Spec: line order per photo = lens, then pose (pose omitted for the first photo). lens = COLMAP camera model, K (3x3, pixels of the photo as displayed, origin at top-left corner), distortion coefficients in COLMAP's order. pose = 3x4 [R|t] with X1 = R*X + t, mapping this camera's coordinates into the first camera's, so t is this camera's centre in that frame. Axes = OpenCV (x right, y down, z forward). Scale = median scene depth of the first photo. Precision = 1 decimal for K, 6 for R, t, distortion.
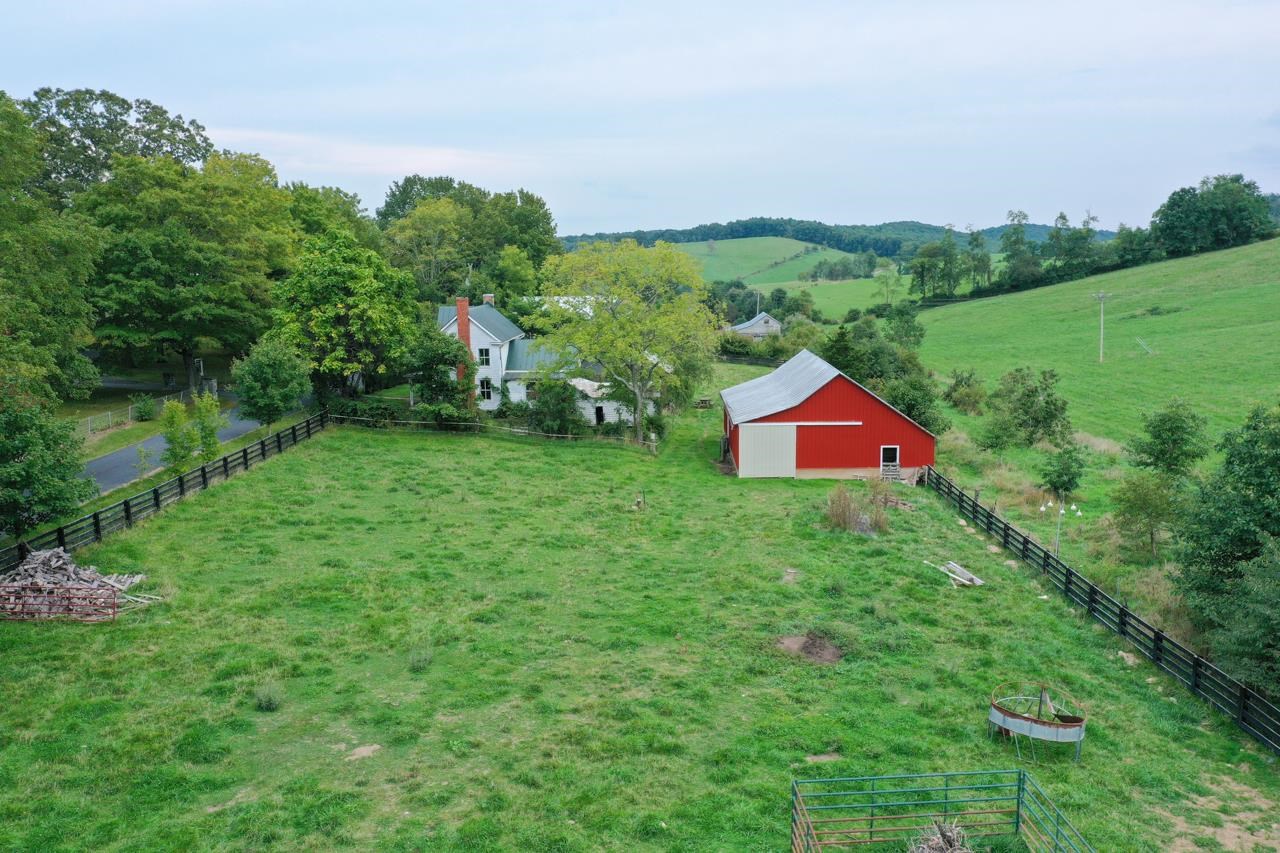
lens RADIAL K [[1012.9, 0, 644.0], [0, 1012.9, 427.9], [0, 0, 1]] dist [0.013162, -0.004999]
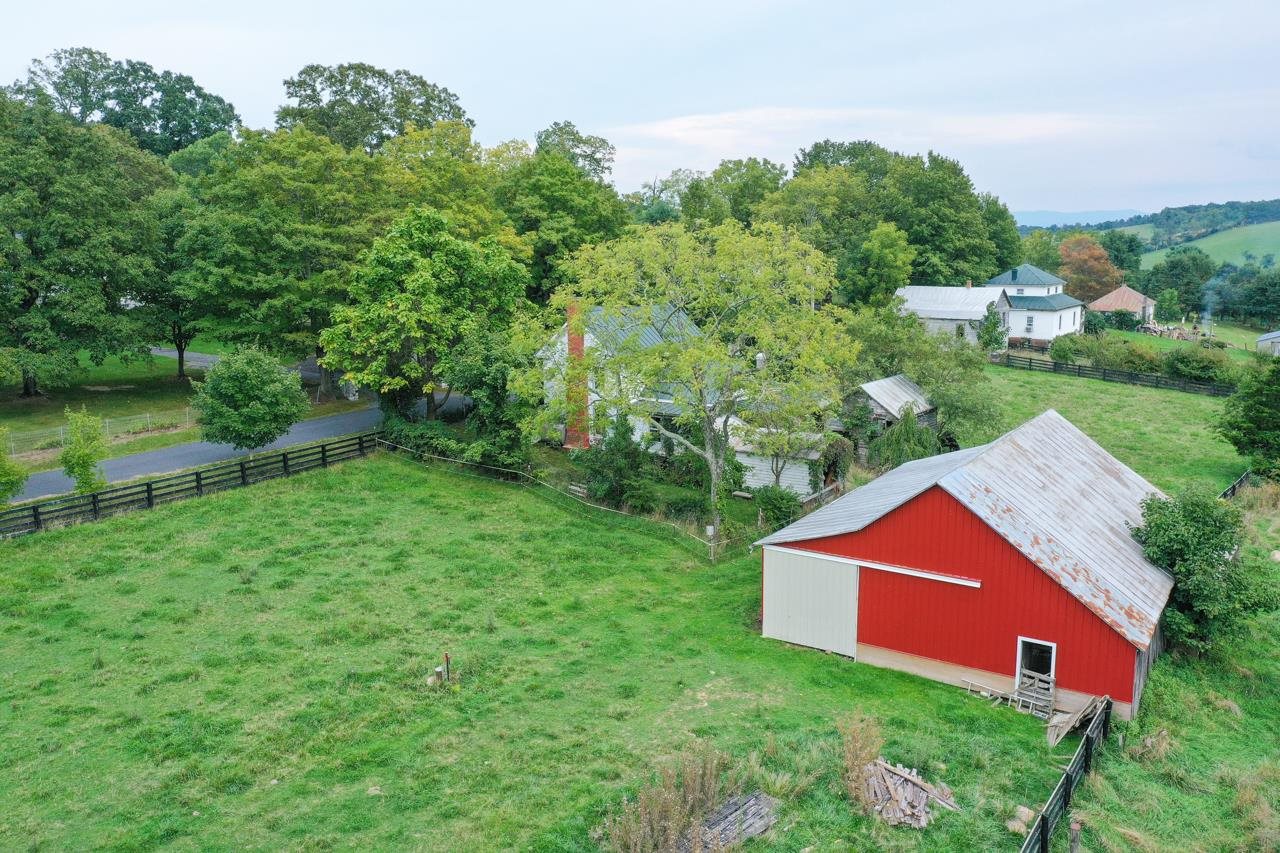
lens RADIAL K [[1012.9, 0, 643.5], [0, 1012.9, 428.6], [0, 0, 1]] dist [0.013162, -0.004999]
pose [[0.841495, 0.106138, -0.529737, 0.146634], [-0.091968, 0.994343, 0.053133, -0.041249], [0.532380, 0.004008, 0.846496, 0.211206]]
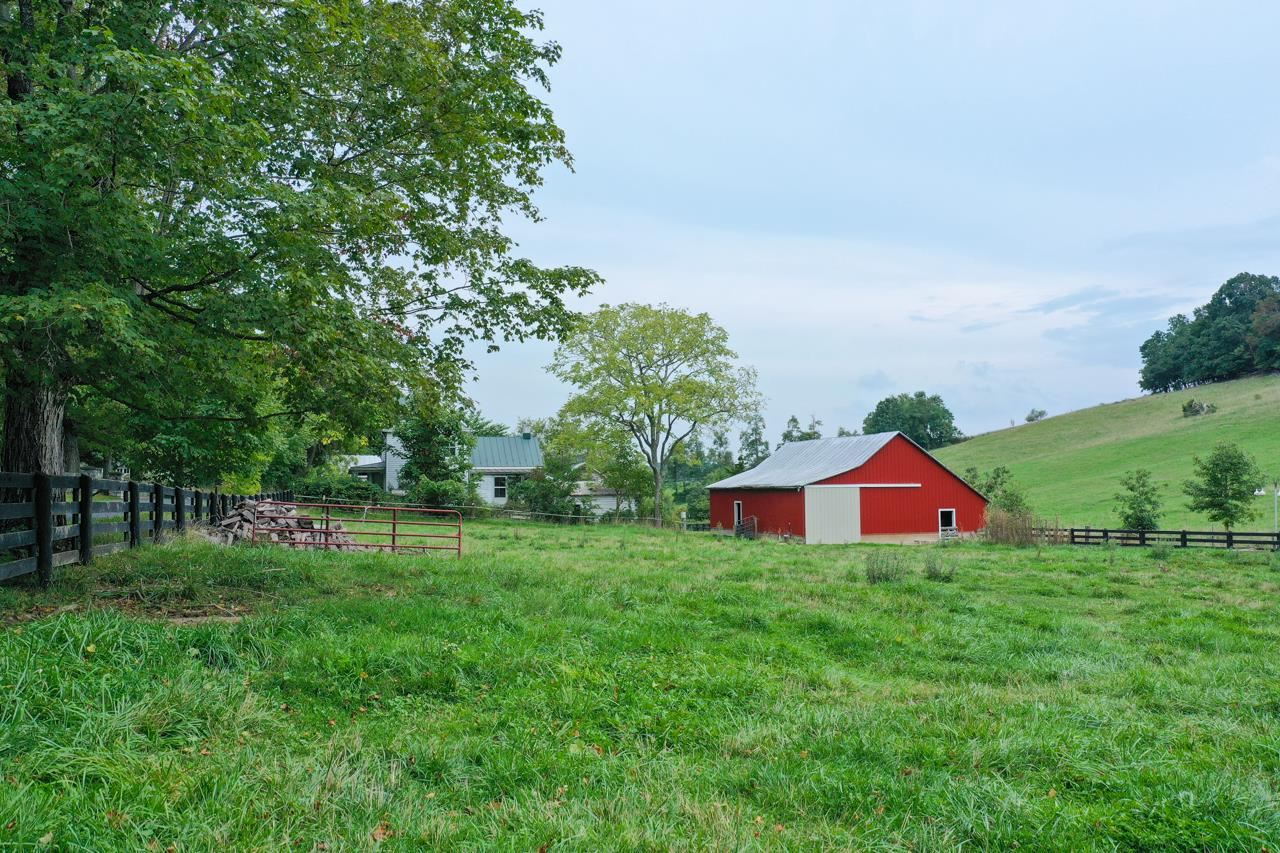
lens RADIAL K [[1012.9, 0, 643.5], [0, 1012.9, 418.5], [0, 0, 1]] dist [0.013162, -0.004999]
pose [[0.949398, 0.027702, 0.312851, -0.148952], [0.047797, 0.971757, -0.231094, 0.063308], [-0.310417, 0.234354, 0.921260, 0.078149]]
